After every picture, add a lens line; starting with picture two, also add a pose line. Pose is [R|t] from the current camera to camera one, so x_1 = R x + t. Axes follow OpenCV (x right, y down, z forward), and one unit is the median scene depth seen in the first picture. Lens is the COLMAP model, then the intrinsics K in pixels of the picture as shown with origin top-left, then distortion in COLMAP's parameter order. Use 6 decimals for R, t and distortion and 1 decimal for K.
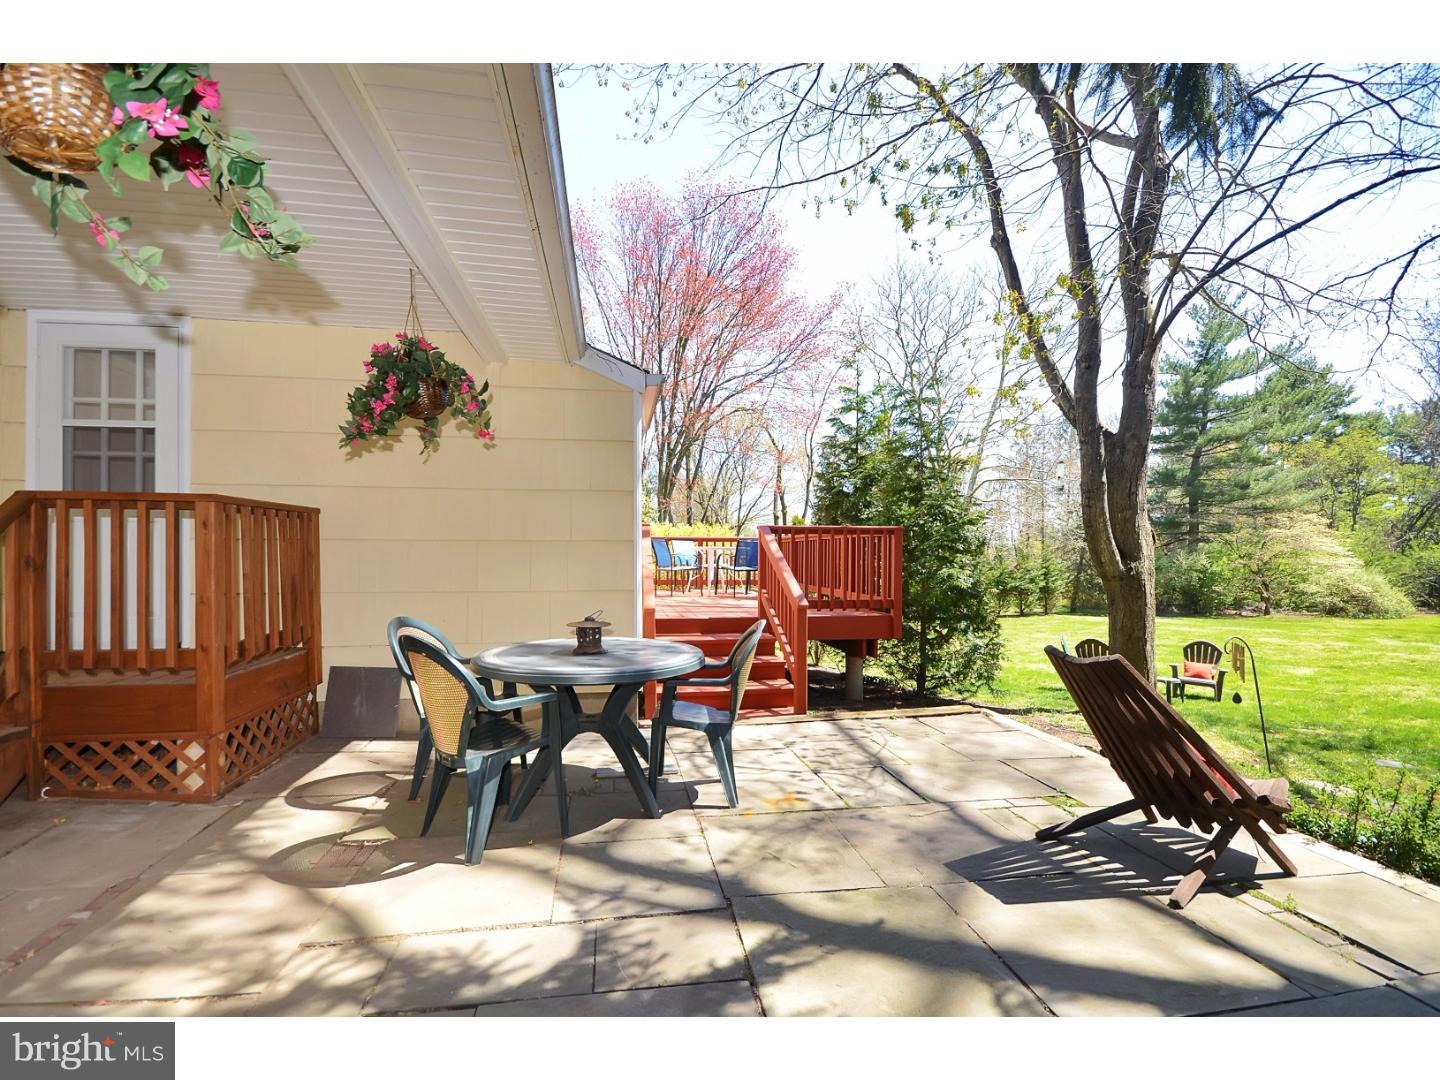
lens RADIAL K [[654.4, 0, 712.3], [0, 654.4, 545.1], [0, 0, 1]] dist [0.002735, -0.003874]
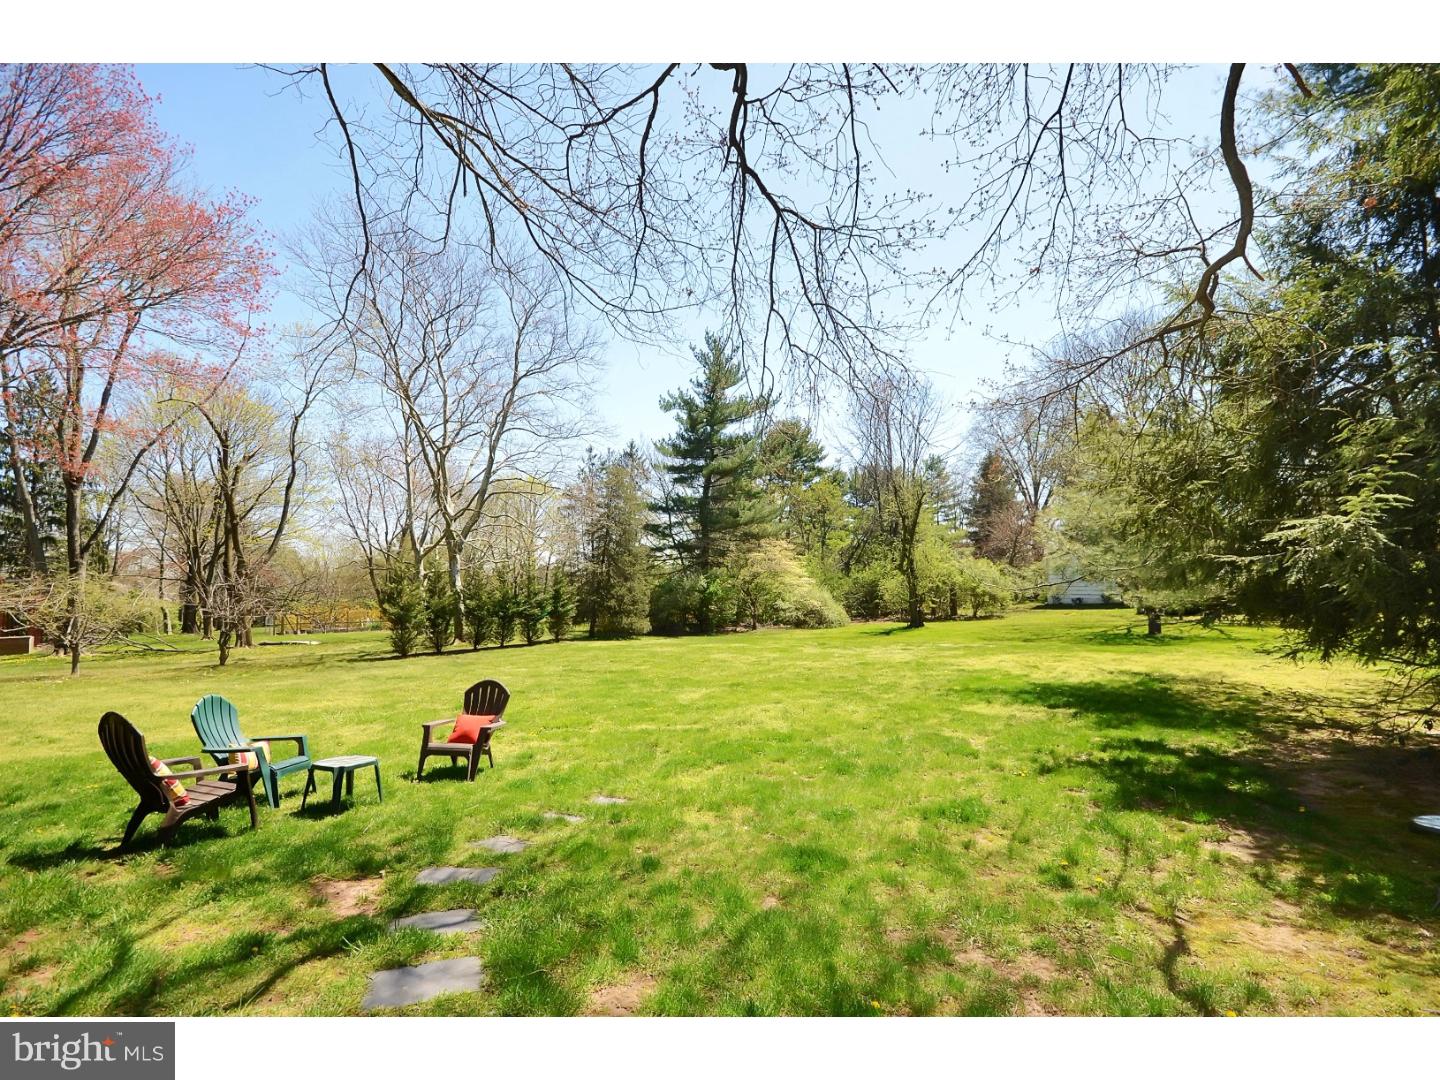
lens RADIAL K [[654.4, 0, 720.5], [0, 654.4, 535.2], [0, 0, 1]] dist [0.002735, -0.003874]
pose [[0.831527, 0.029243, 0.554714, 0.169123], [0.004484, 0.998228, -0.059344, 0.010971], [-0.555467, 0.051834, 0.829922, 0.086907]]
